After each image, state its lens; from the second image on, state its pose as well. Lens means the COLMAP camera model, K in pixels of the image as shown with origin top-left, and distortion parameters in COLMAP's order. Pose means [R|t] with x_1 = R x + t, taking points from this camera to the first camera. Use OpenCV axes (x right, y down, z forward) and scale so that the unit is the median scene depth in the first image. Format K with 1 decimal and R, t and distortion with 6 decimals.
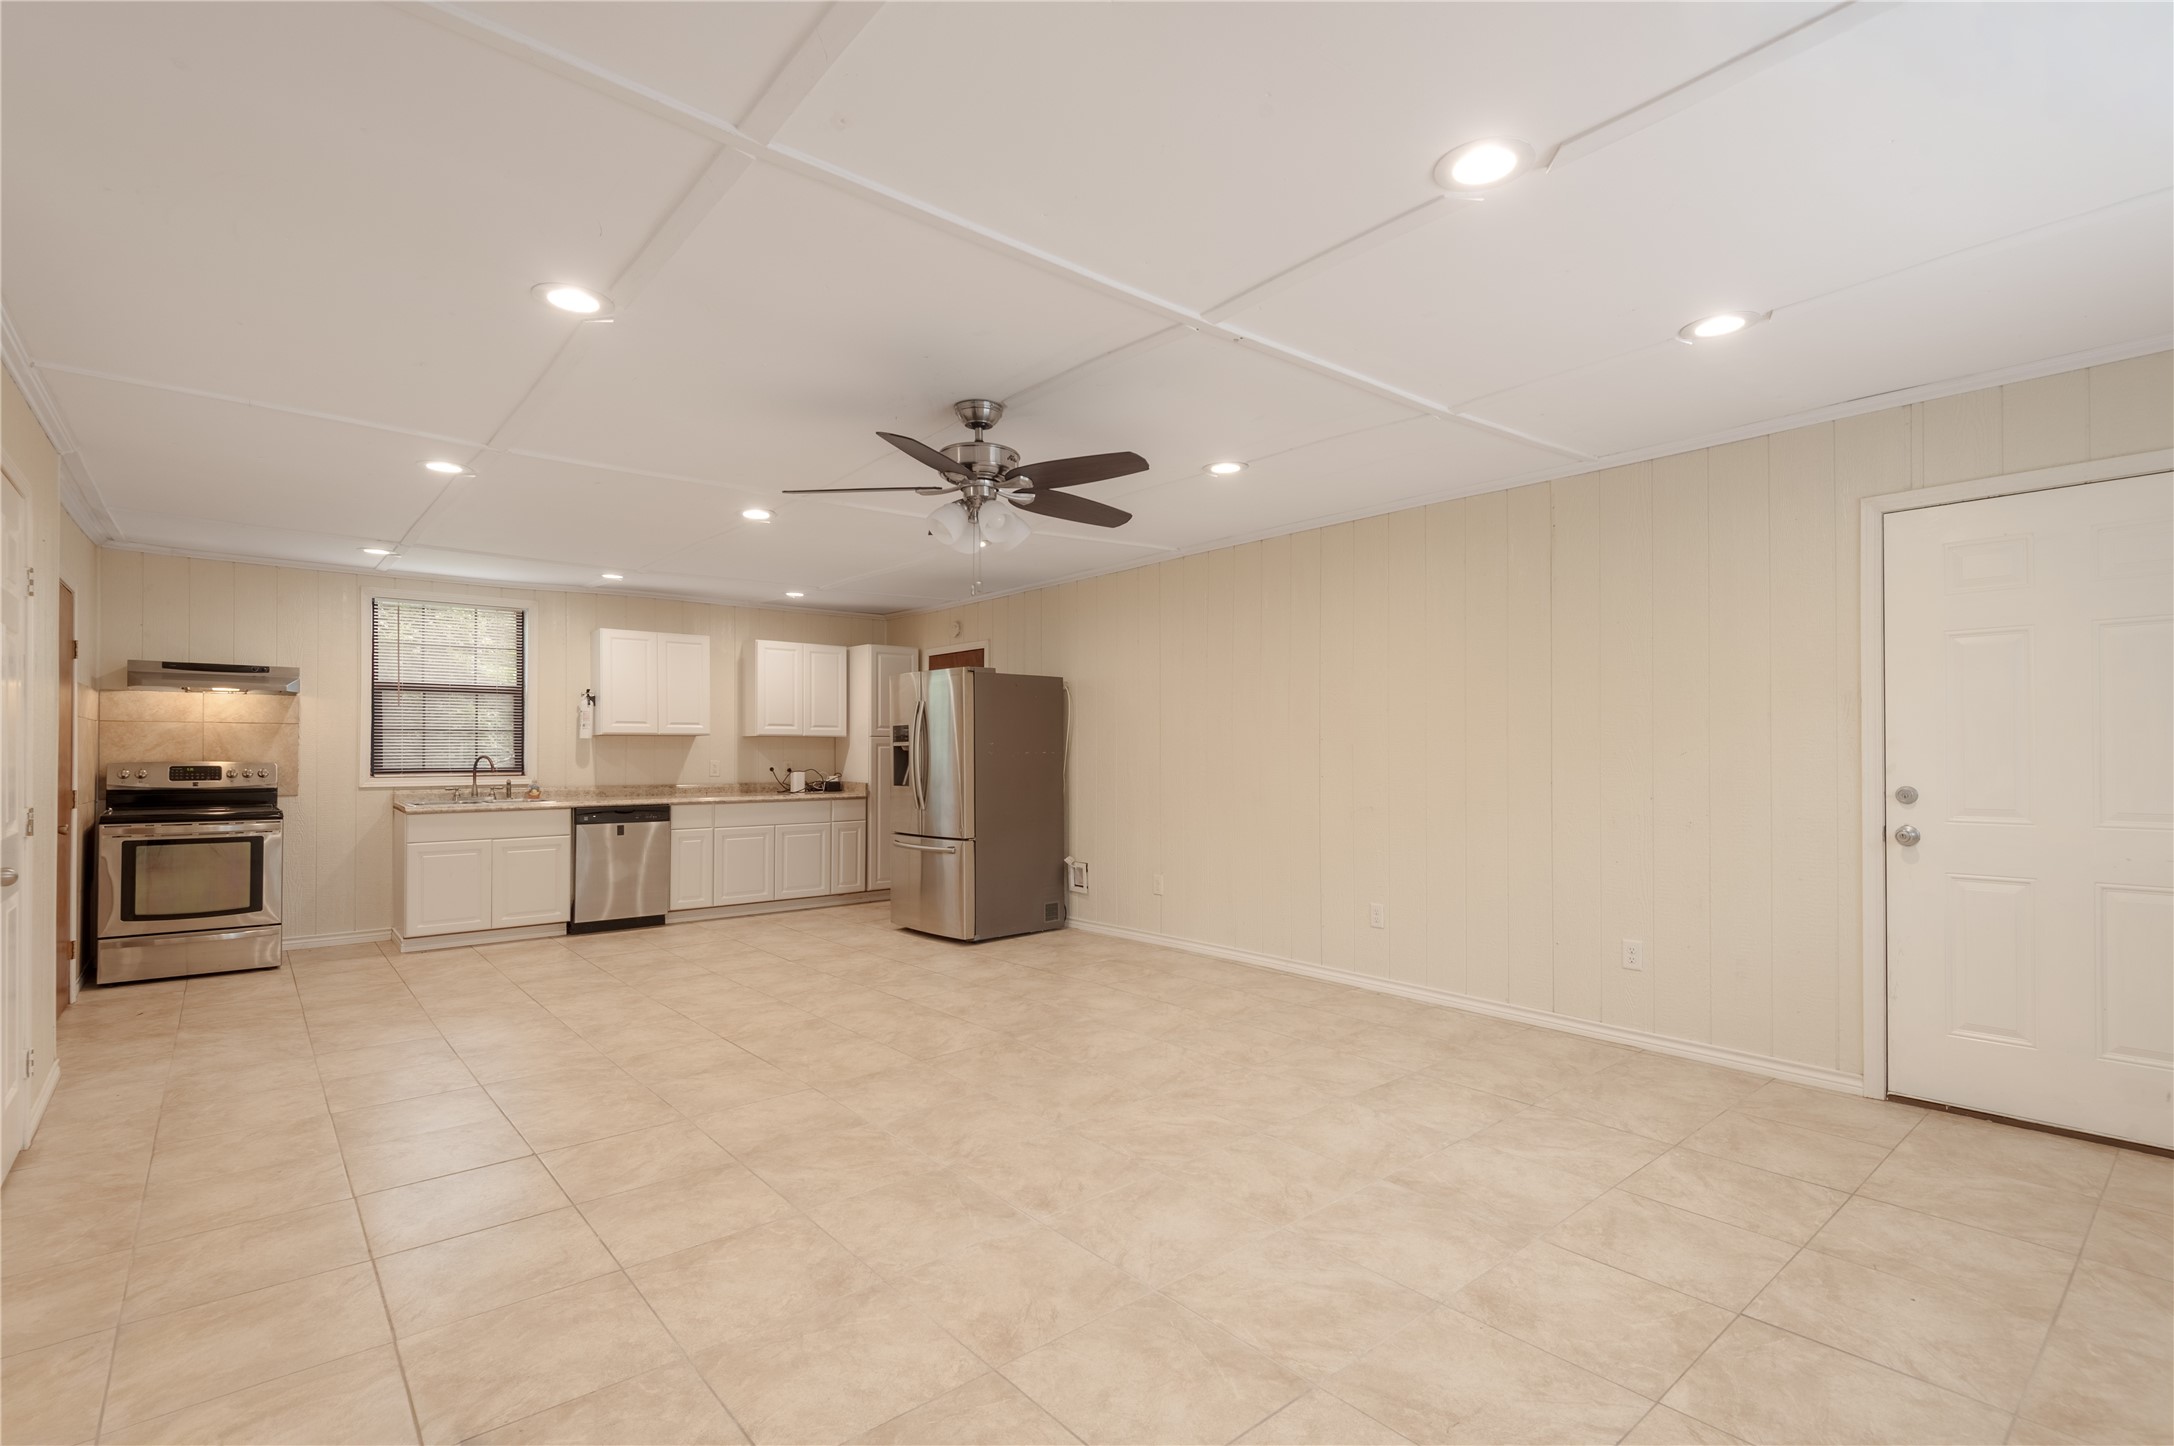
lens RADIAL K [[984.5, 0, 1020.9], [0, 984.5, 752.4], [0, 0, 1]] dist [0.043253, -0.028833]
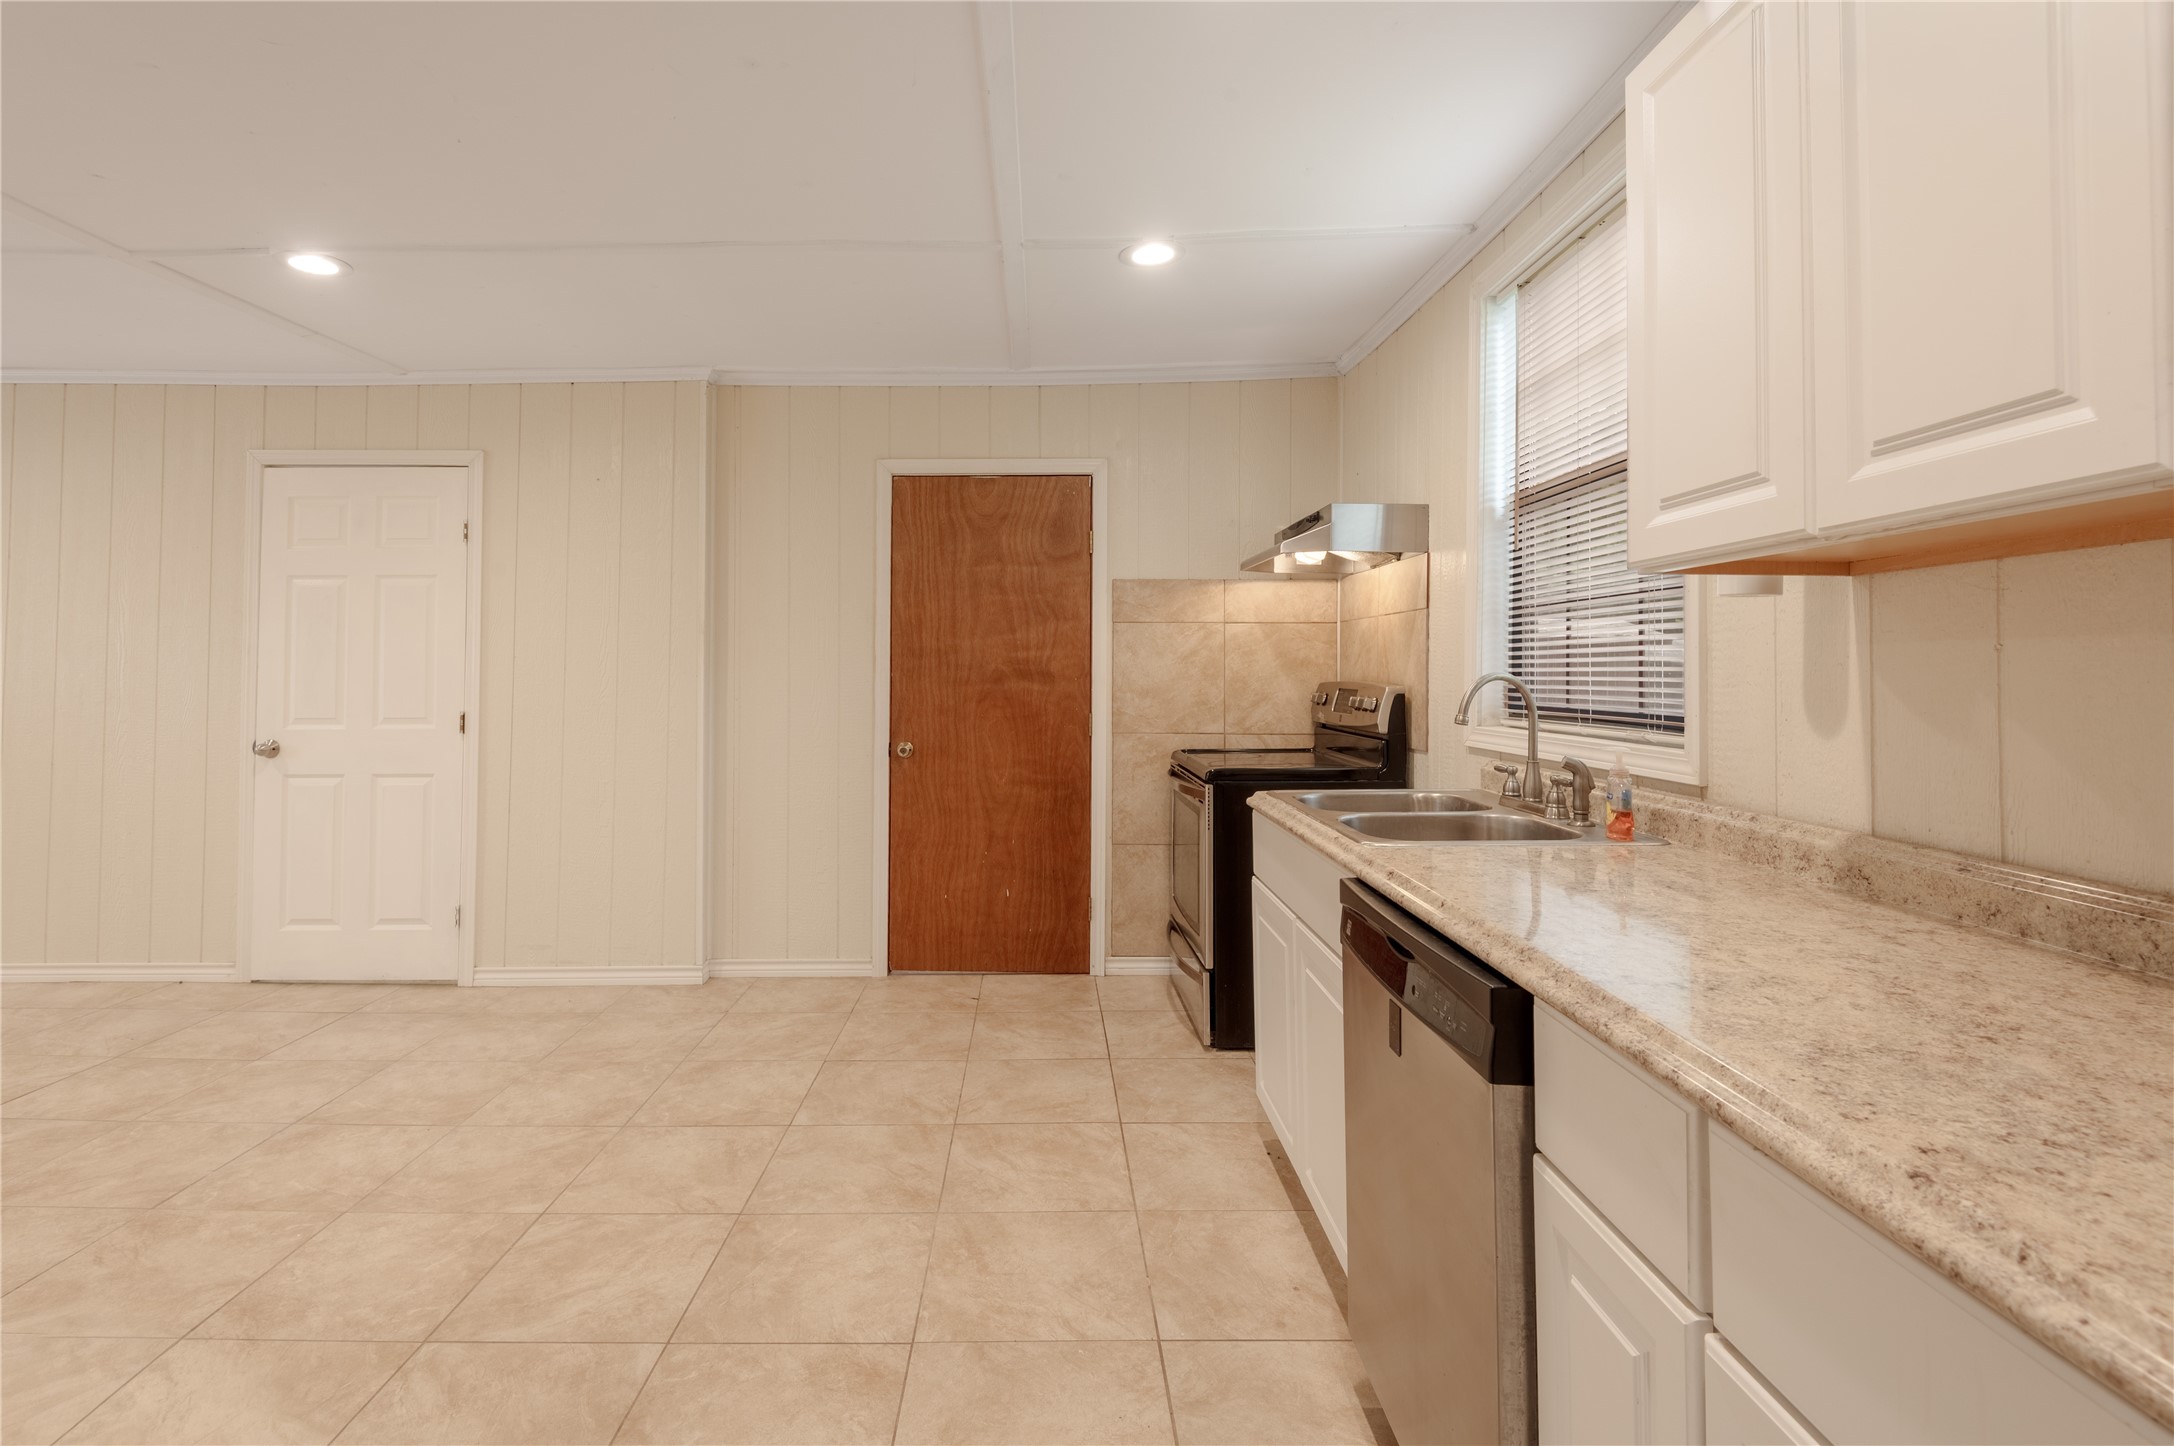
lens RADIAL K [[1015.0, 0, 1047.9], [0, 1015.0, 657.4], [0, 0, 1]] dist [0.002268, -0.016080]
pose [[-0.594437, -0.010618, -0.804072, -0.213974], [0.001048, 0.999902, -0.013978, 0.002930], [0.804142, -0.009151, -0.594367, 1.216619]]
